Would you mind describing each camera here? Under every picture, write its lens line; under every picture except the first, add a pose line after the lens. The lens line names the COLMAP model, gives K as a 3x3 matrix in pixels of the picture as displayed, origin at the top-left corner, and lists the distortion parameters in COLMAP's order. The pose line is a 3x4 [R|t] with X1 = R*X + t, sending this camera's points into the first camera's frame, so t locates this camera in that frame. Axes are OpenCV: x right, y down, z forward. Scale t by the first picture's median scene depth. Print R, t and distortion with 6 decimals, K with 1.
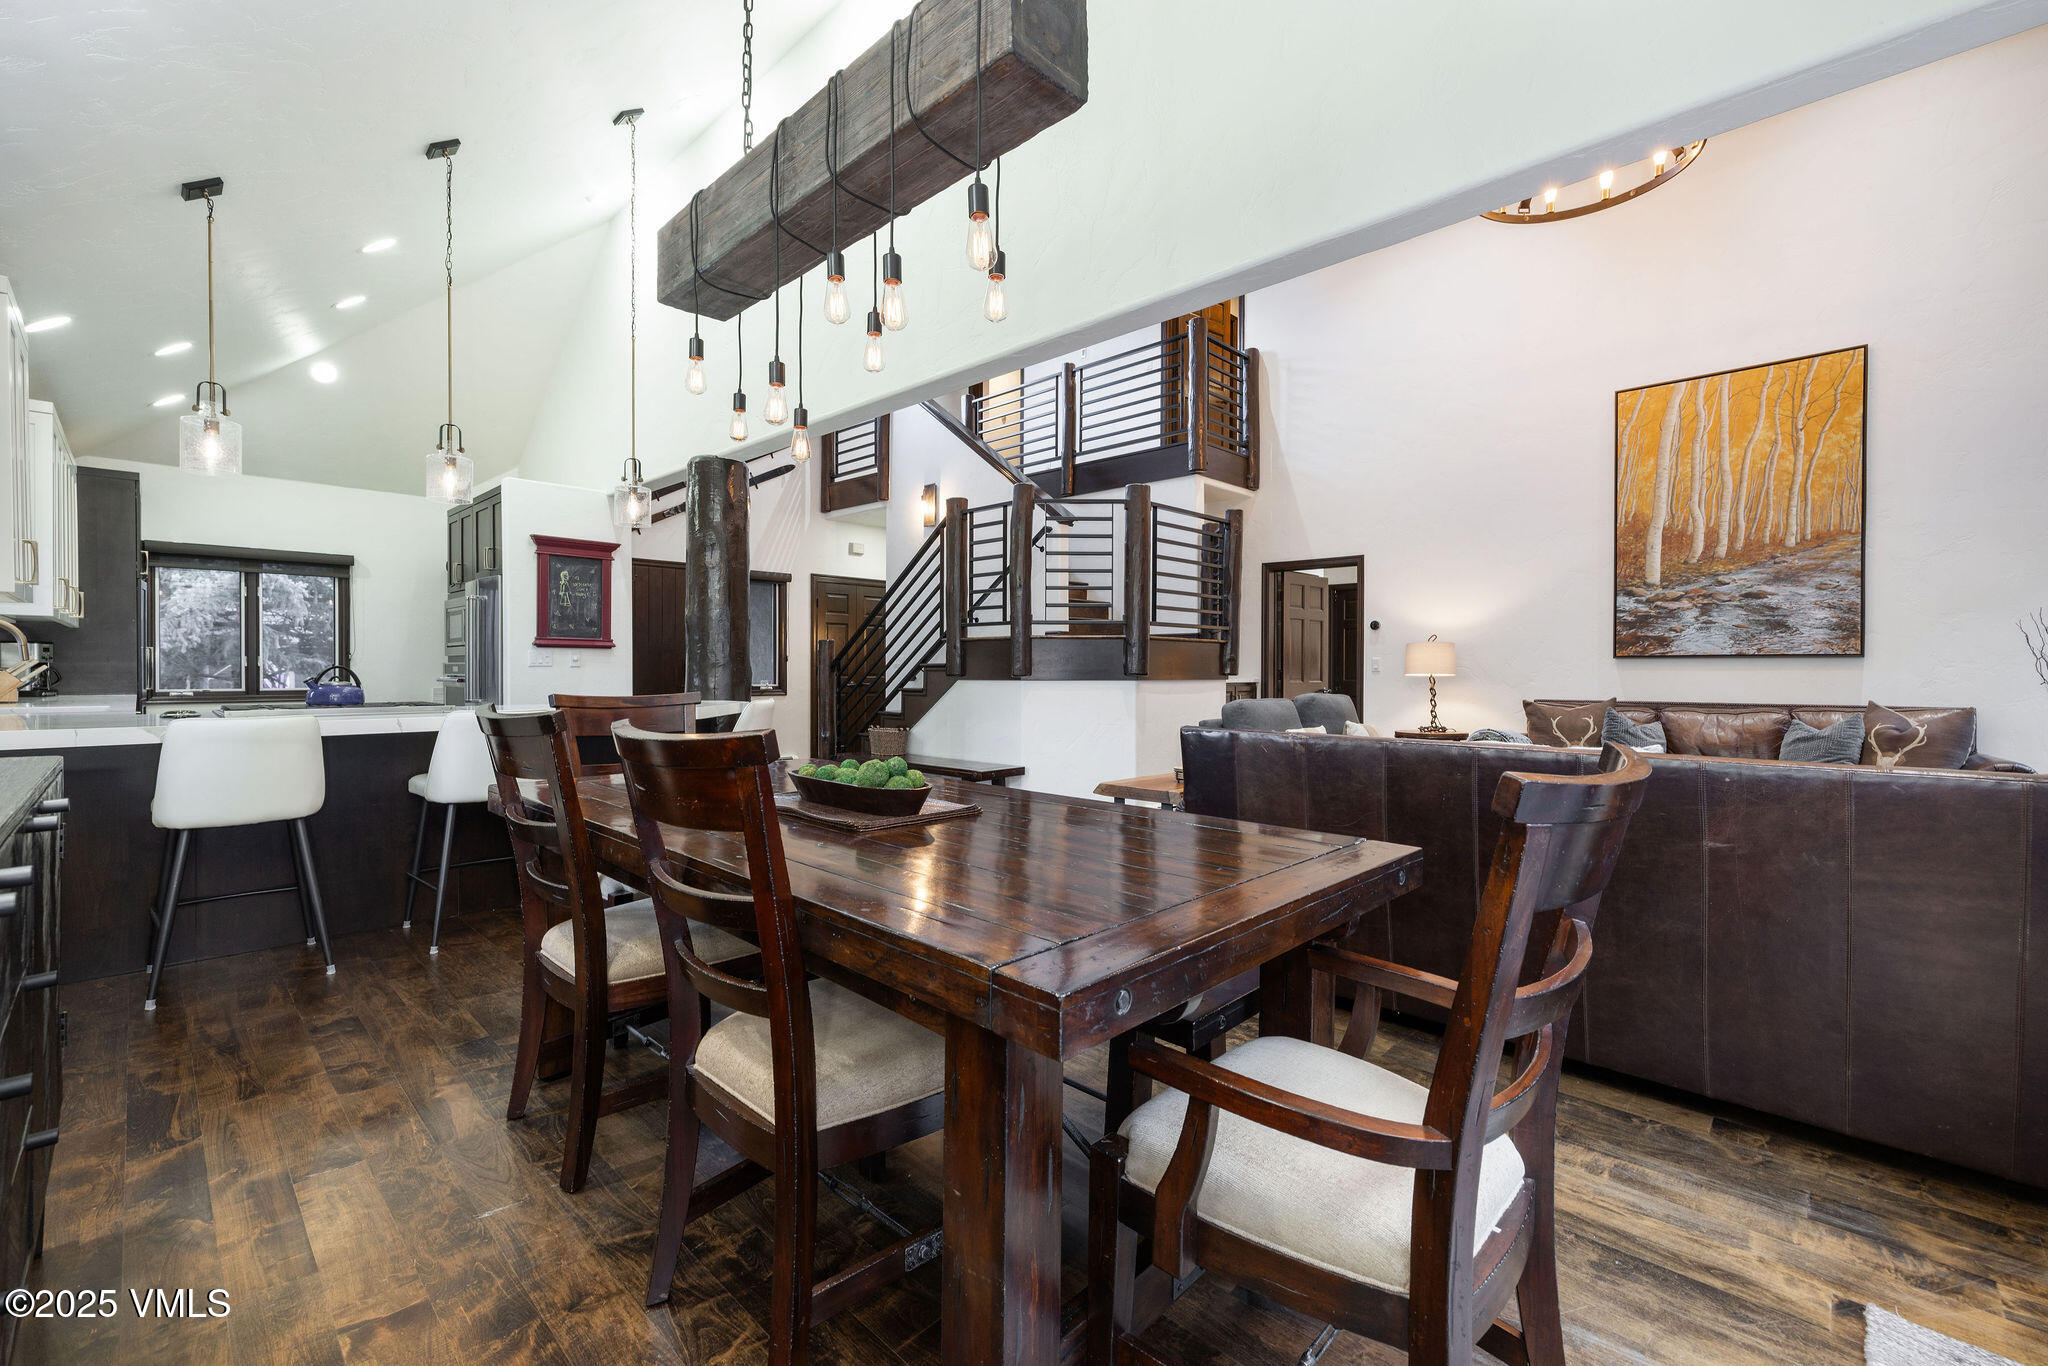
lens RADIAL K [[847.9, 0, 1022.3], [0, 847.9, 675.7], [0, 0, 1]] dist [0.000969, -0.000398]
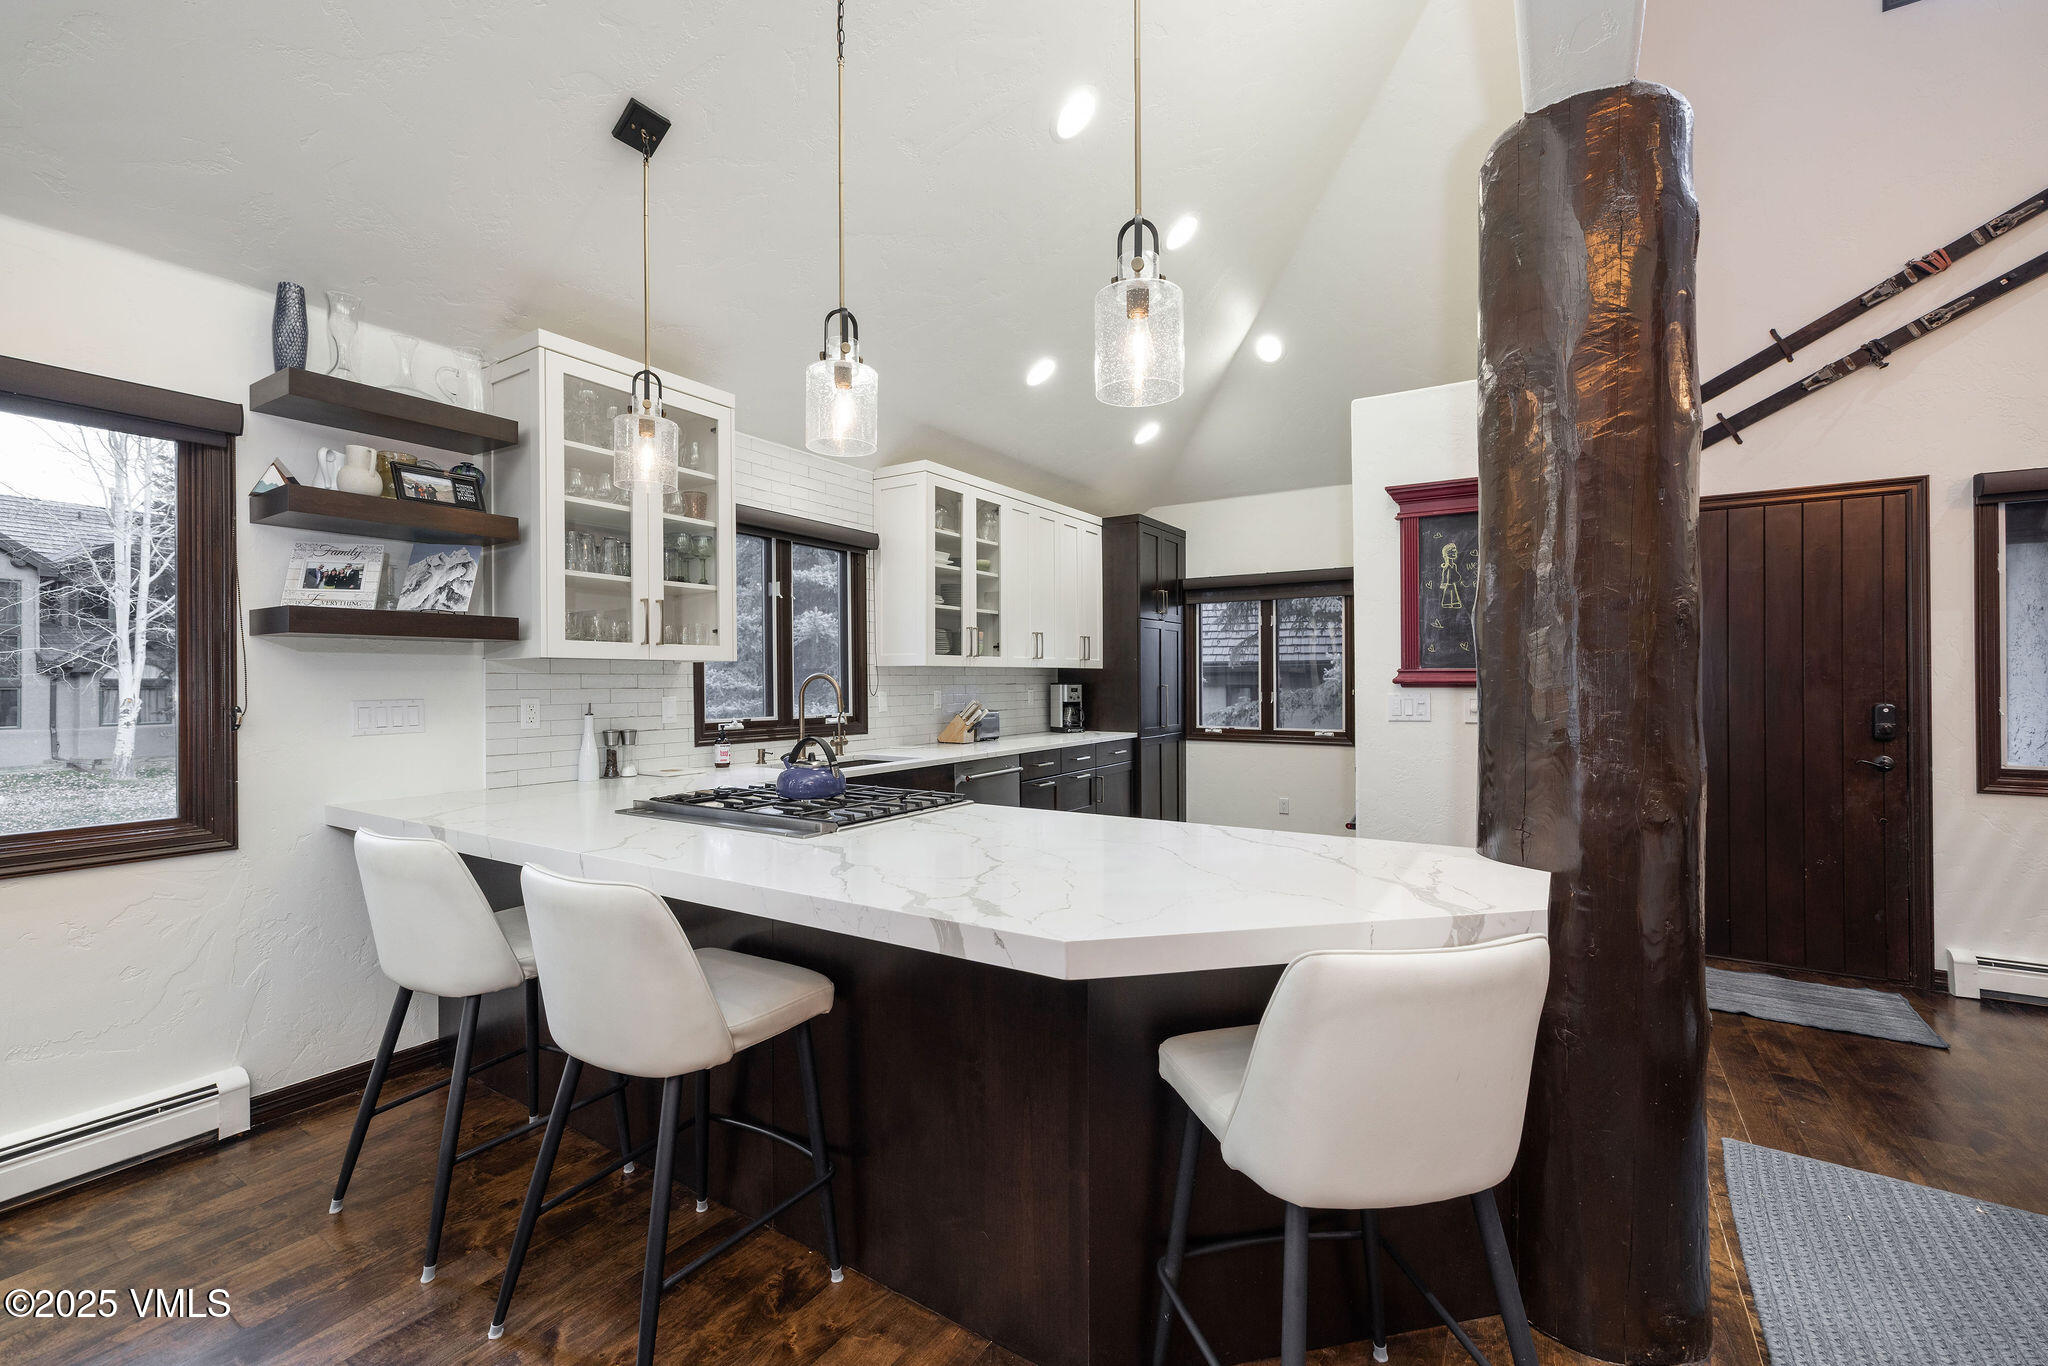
lens RADIAL K [[847.9, 0, 1024.5], [0, 847.9, 683.6], [0, 0, 1]] dist [0.000969, -0.000398]
pose [[0.202633, 0.000914, -0.979254, -0.075157], [-0.005993, 0.999982, -0.000307, -0.033991], [0.979236, 0.005931, 0.202635, 0.639061]]
